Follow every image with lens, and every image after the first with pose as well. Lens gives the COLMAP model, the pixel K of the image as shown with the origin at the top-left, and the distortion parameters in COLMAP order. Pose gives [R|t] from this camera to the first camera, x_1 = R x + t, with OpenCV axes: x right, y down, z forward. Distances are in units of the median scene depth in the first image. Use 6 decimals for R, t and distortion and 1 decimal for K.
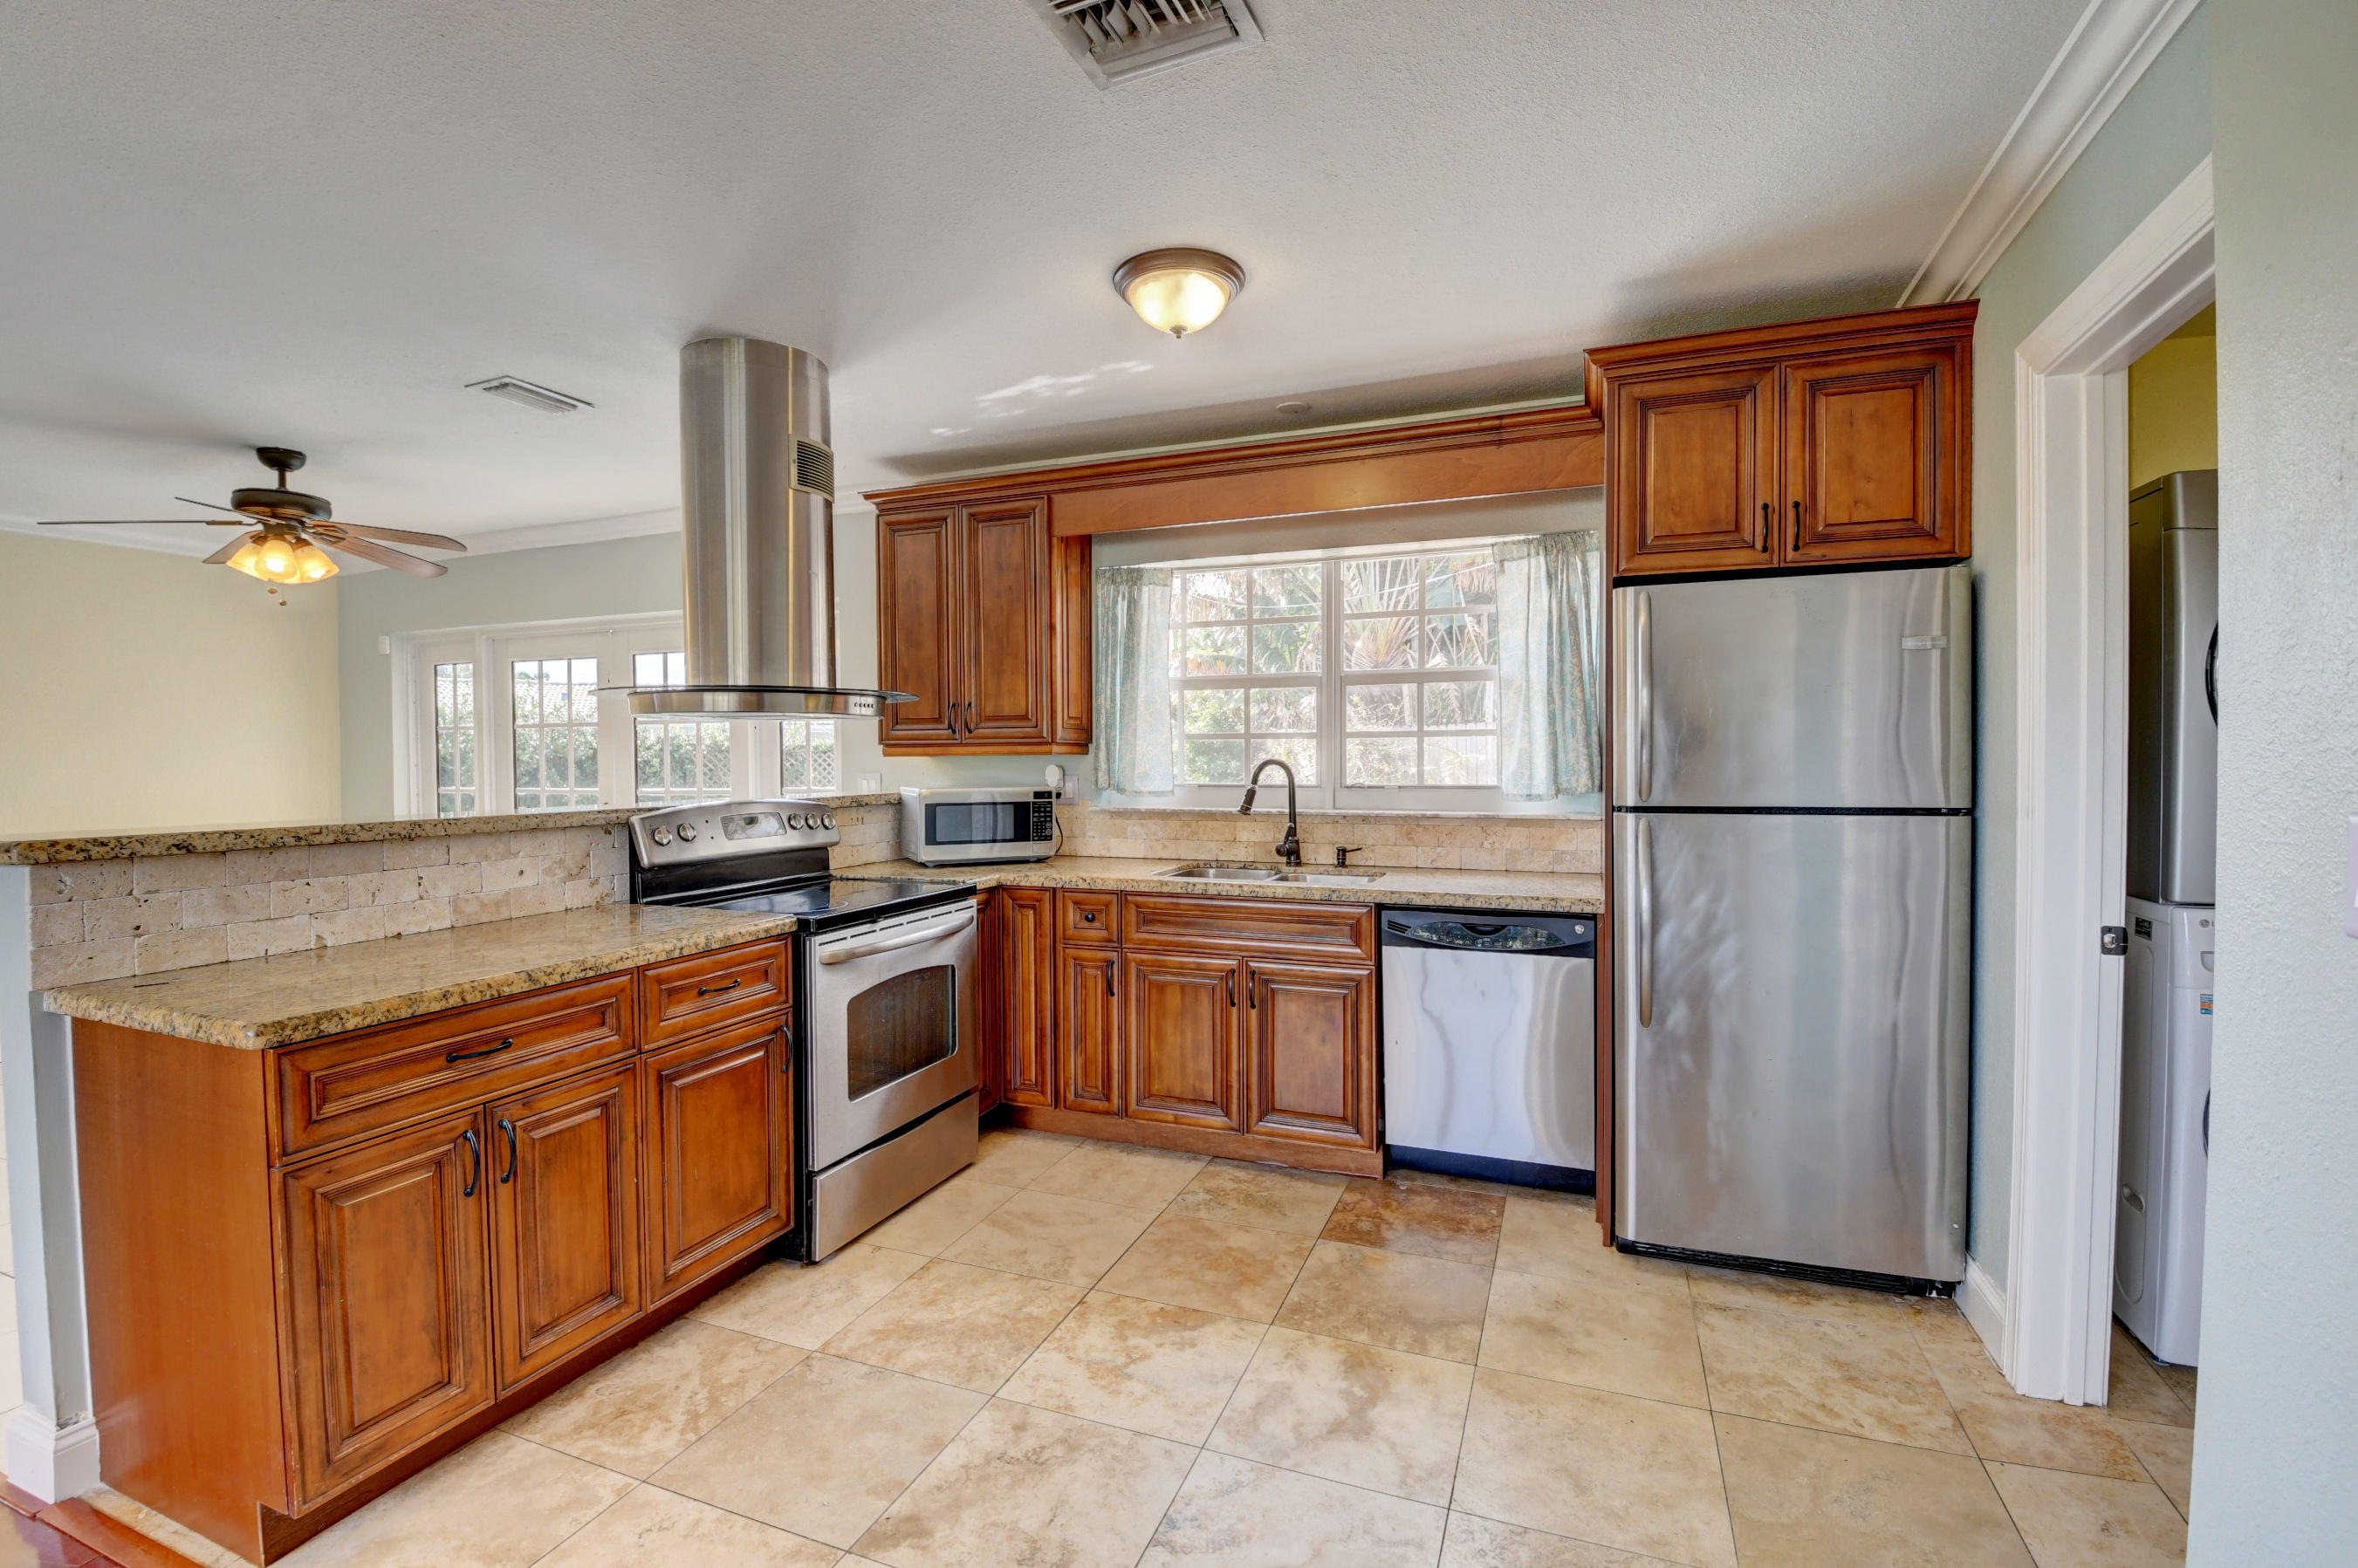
lens RADIAL K [[985.2, 0, 1247.7], [0, 985.2, 772.0], [0, 0, 1]] dist [-0.000846, -0.013451]
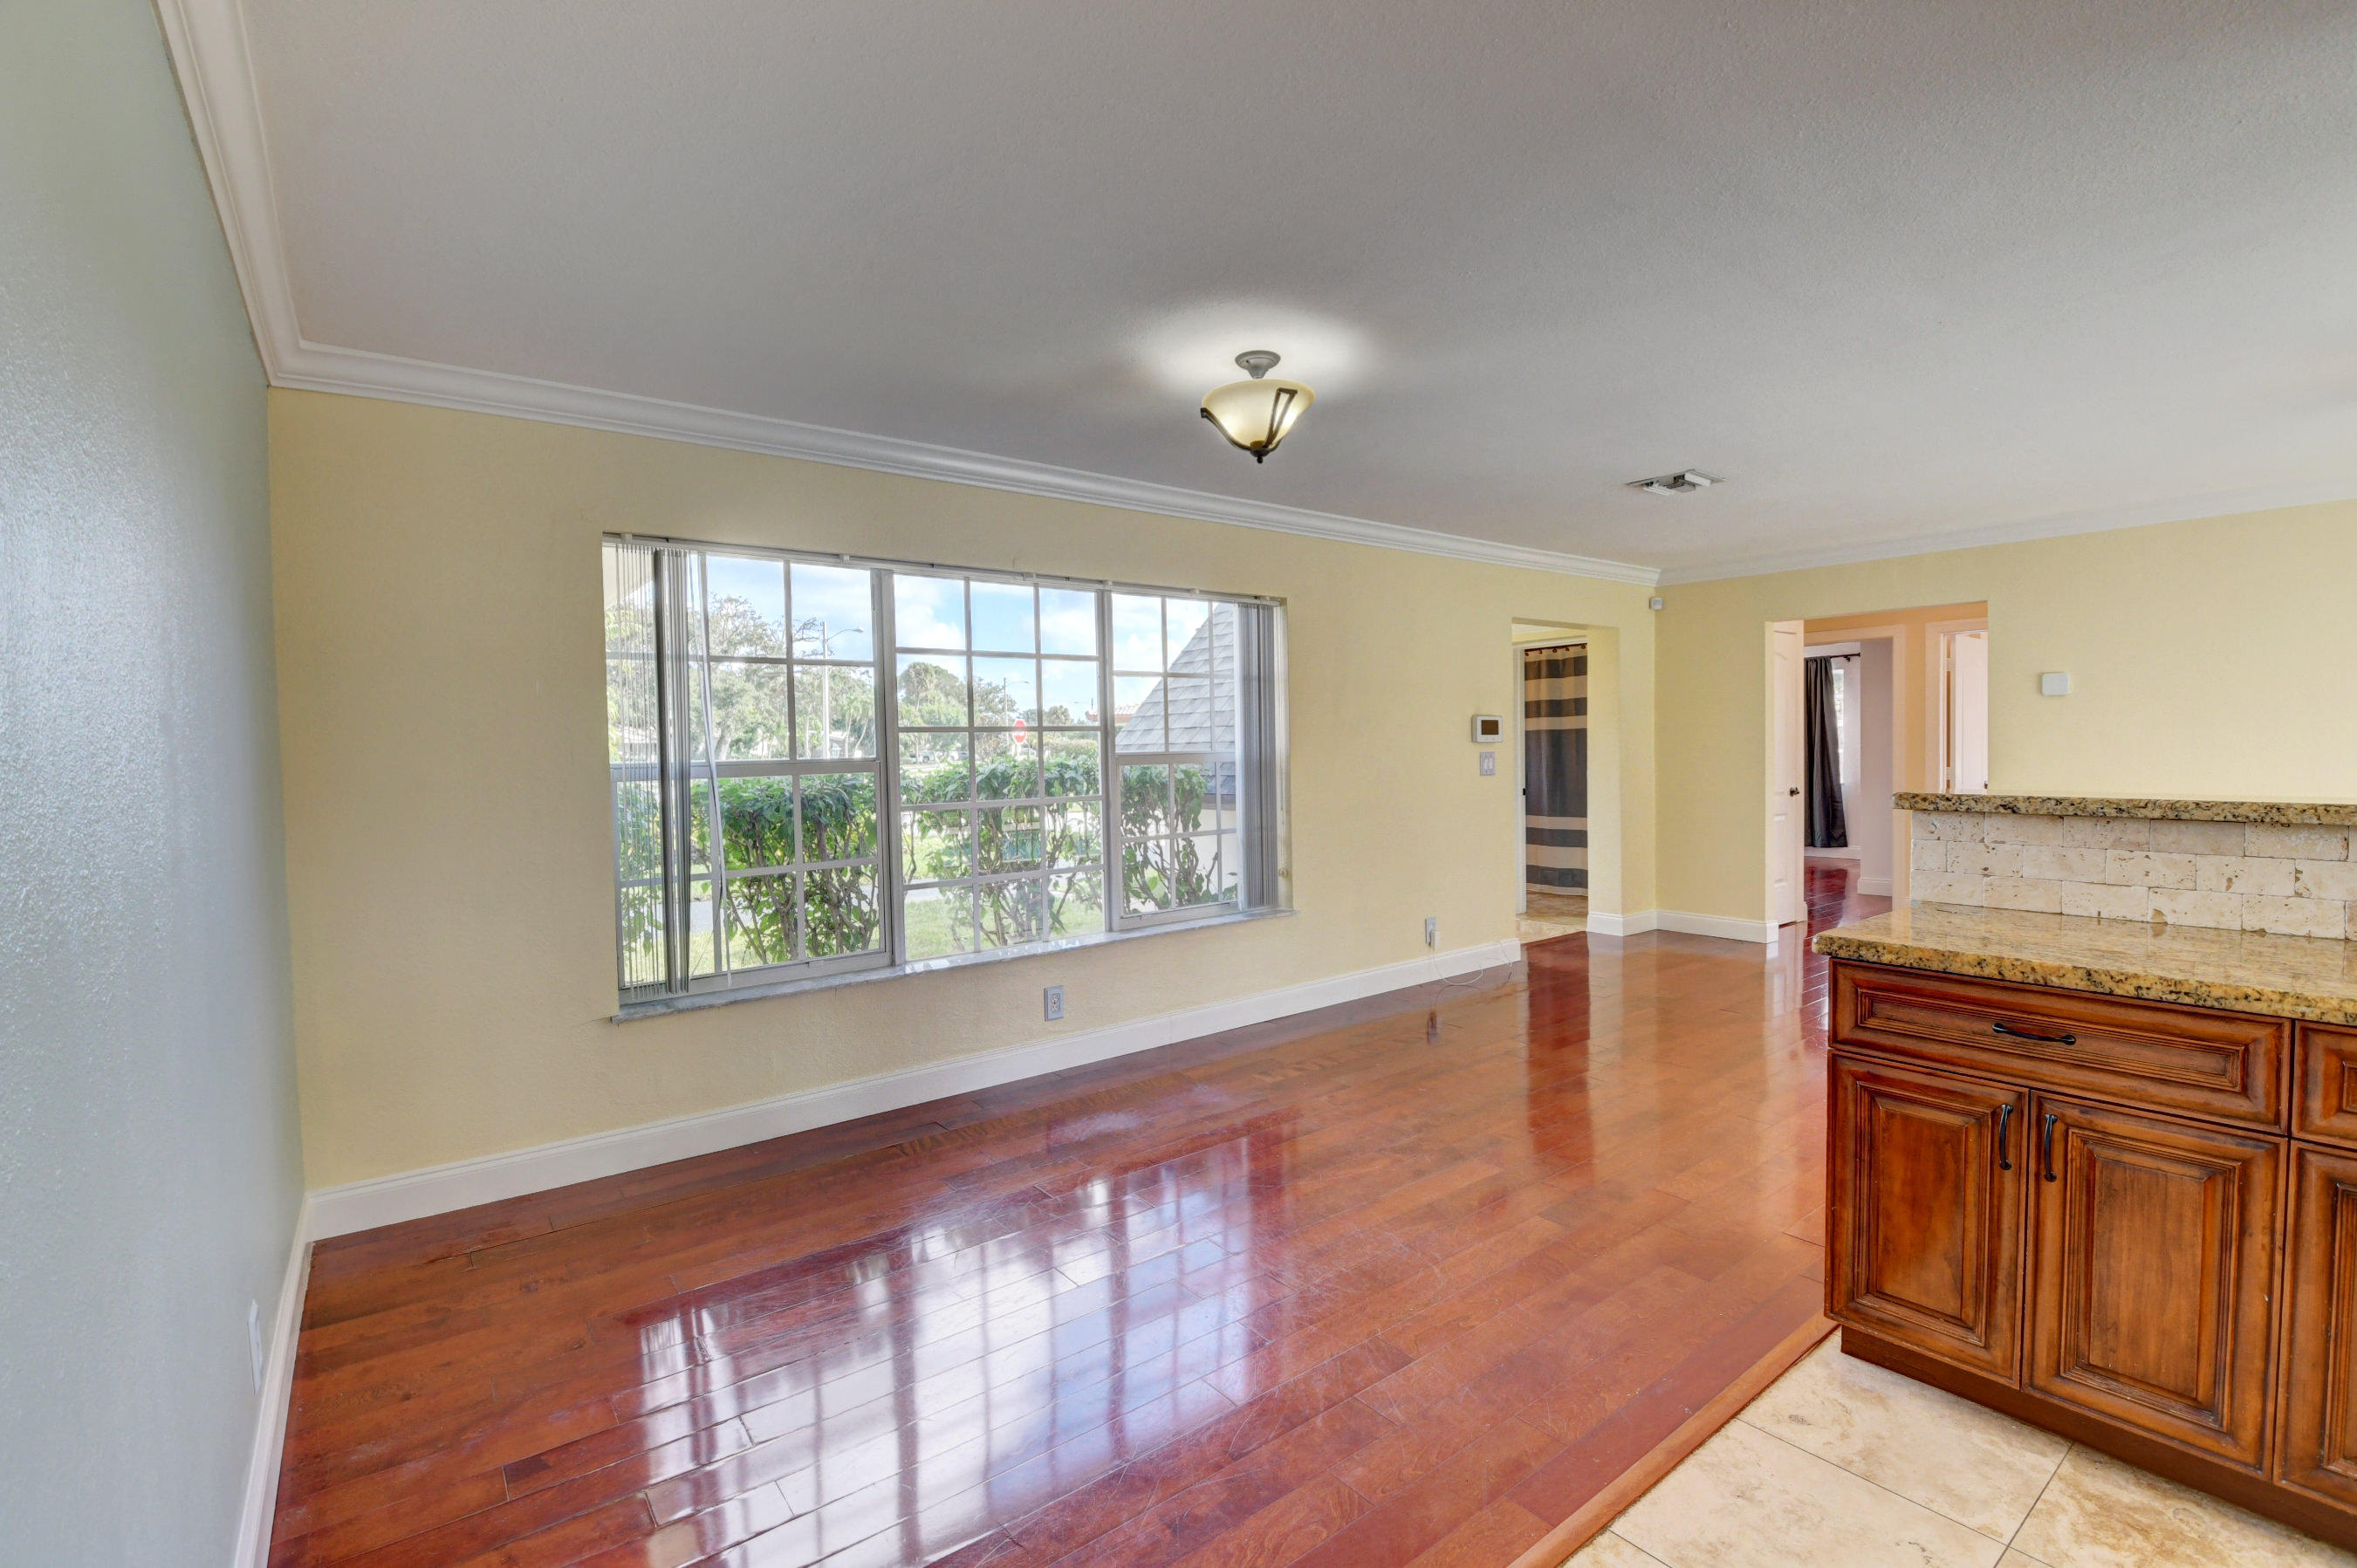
lens RADIAL K [[1041.7, 0, 1173.1], [0, 1041.7, 774.5], [0, 0, 1]] dist [0.025402, -0.031152]
pose [[-0.536927, 0.039242, -0.842716, 0.457216], [0.002701, 0.998992, 0.044799, -0.020148], [0.843624, 0.021778, -0.536492, 0.686014]]
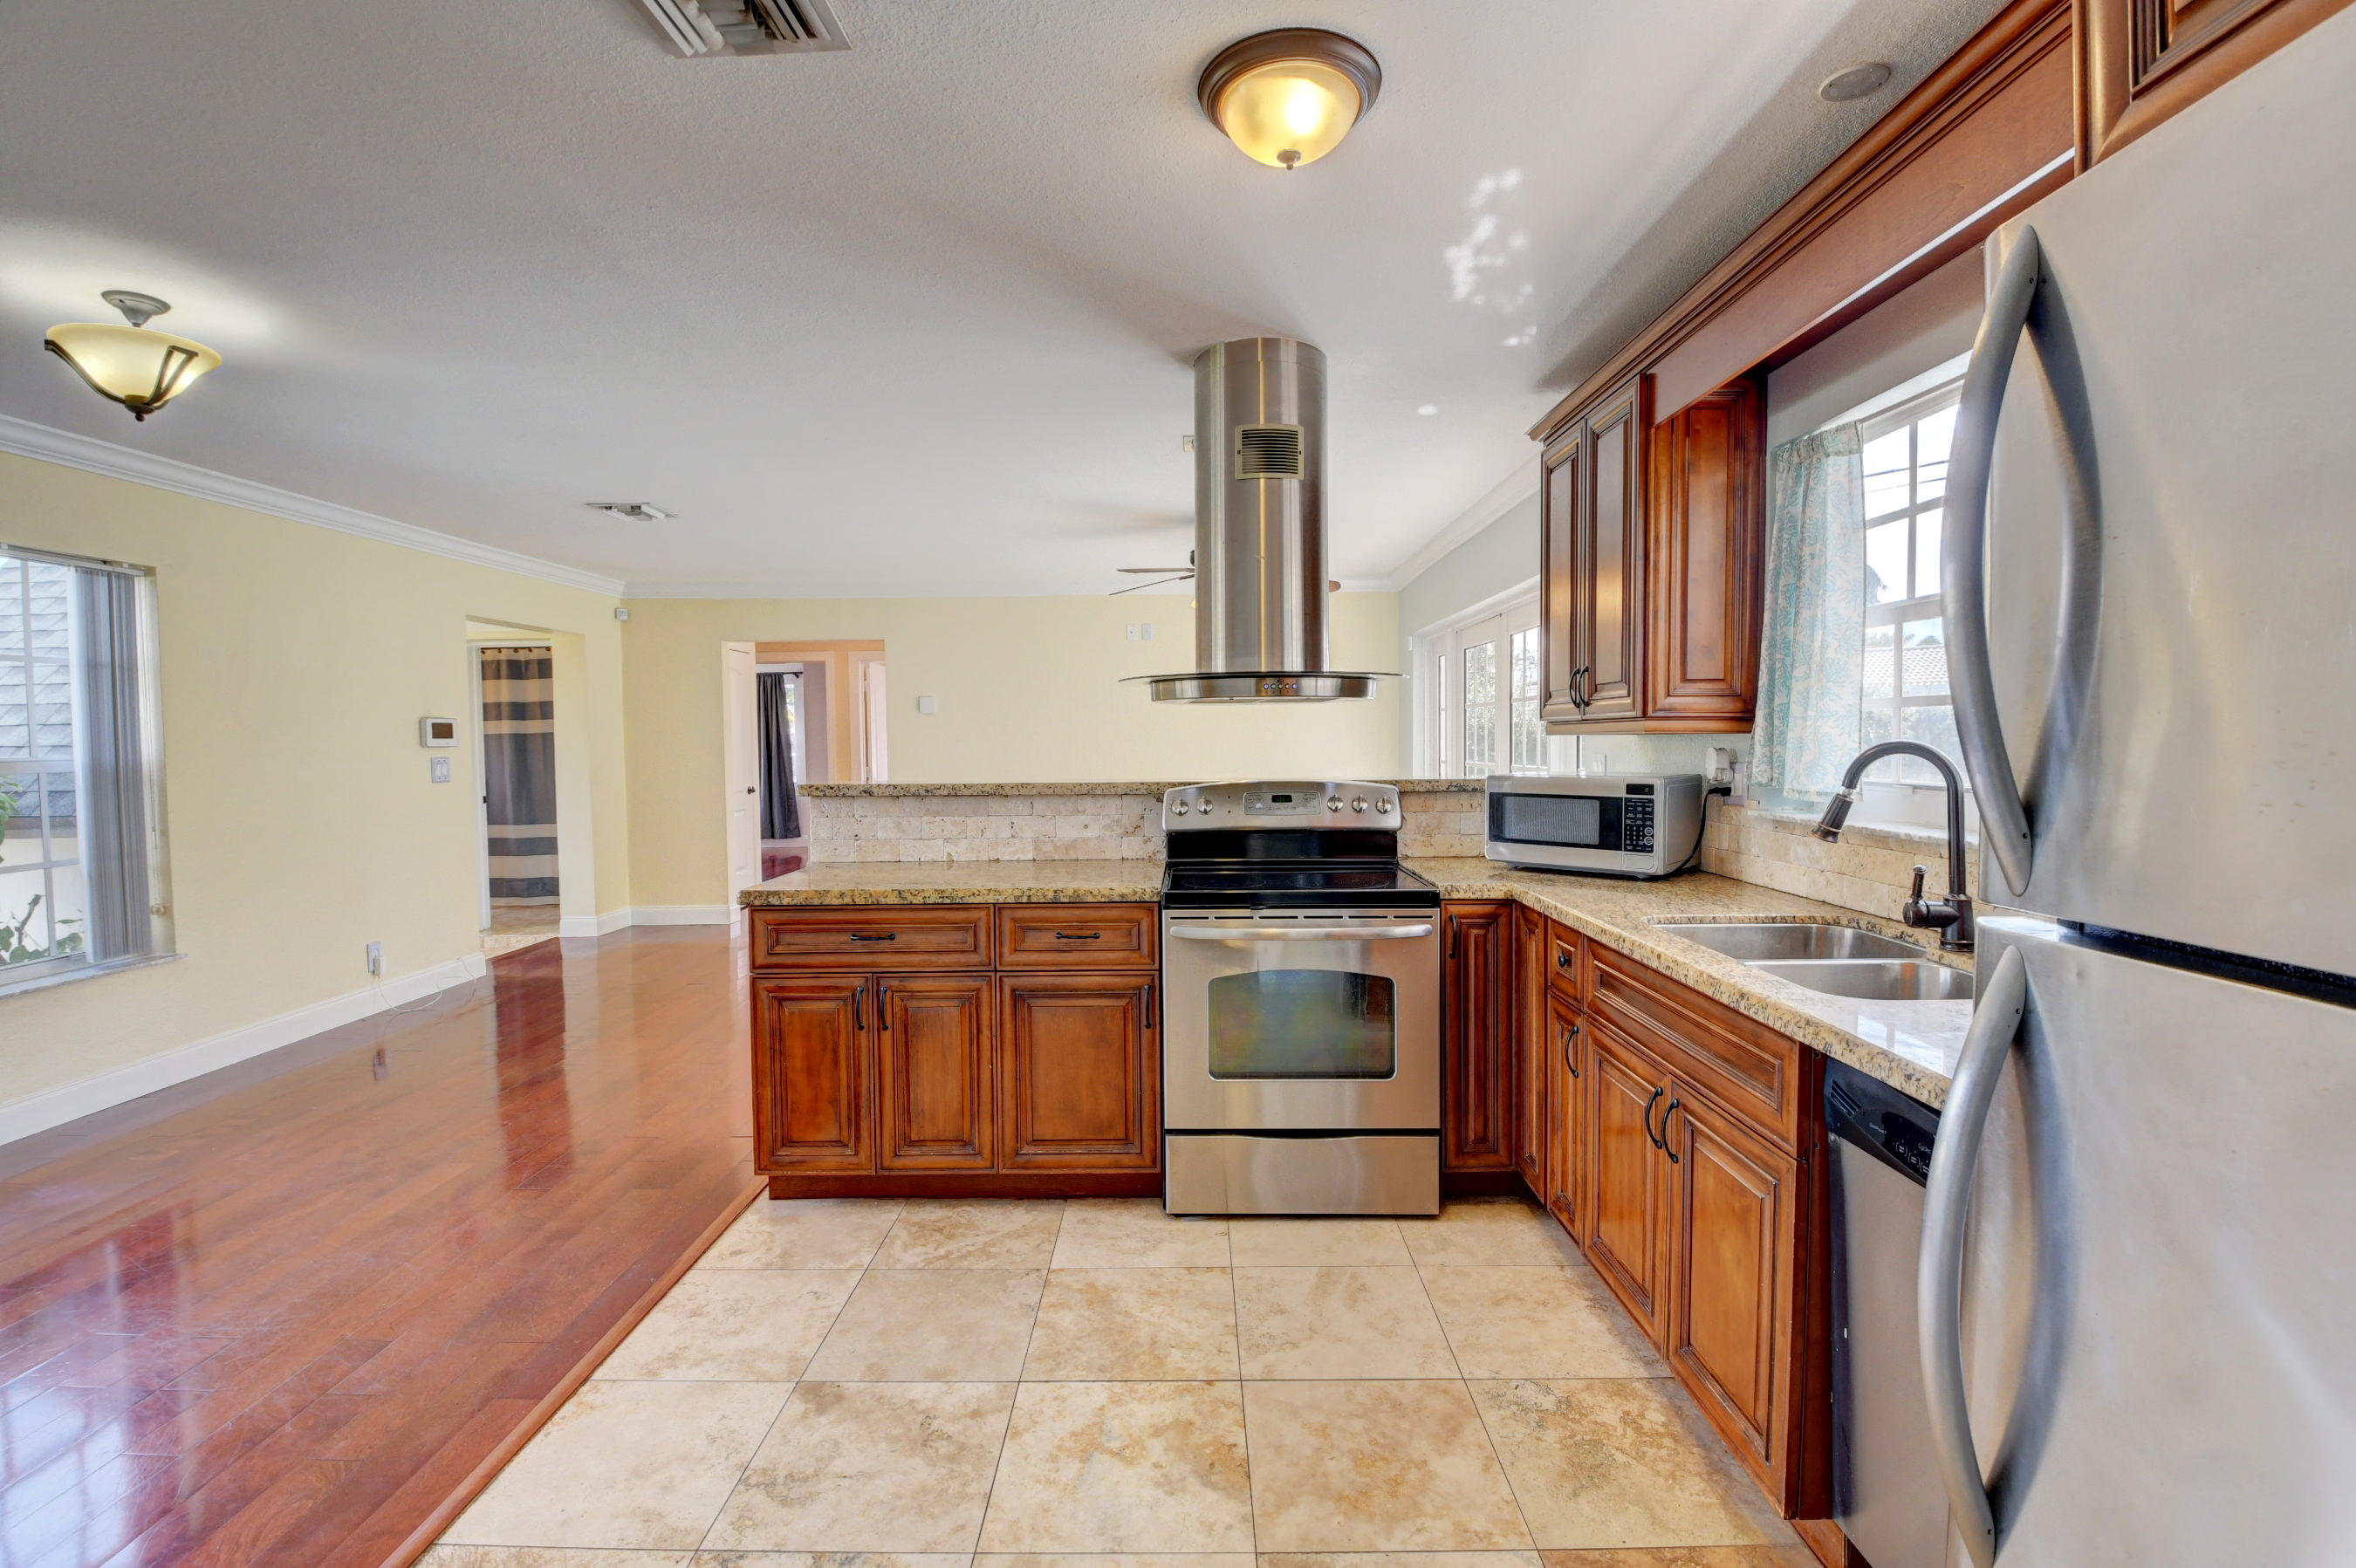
lens RADIAL K [[1053.9, 0, 1191.0], [0, 1053.9, 774.1], [0, 0, 1]] dist [0.000026, -0.016683]
pose [[0.344877, 0.037381, -0.937903, 0.736477], [-0.009425, 0.999294, 0.036363, -0.023666], [0.938601, -0.003701, 0.344985, 0.747083]]
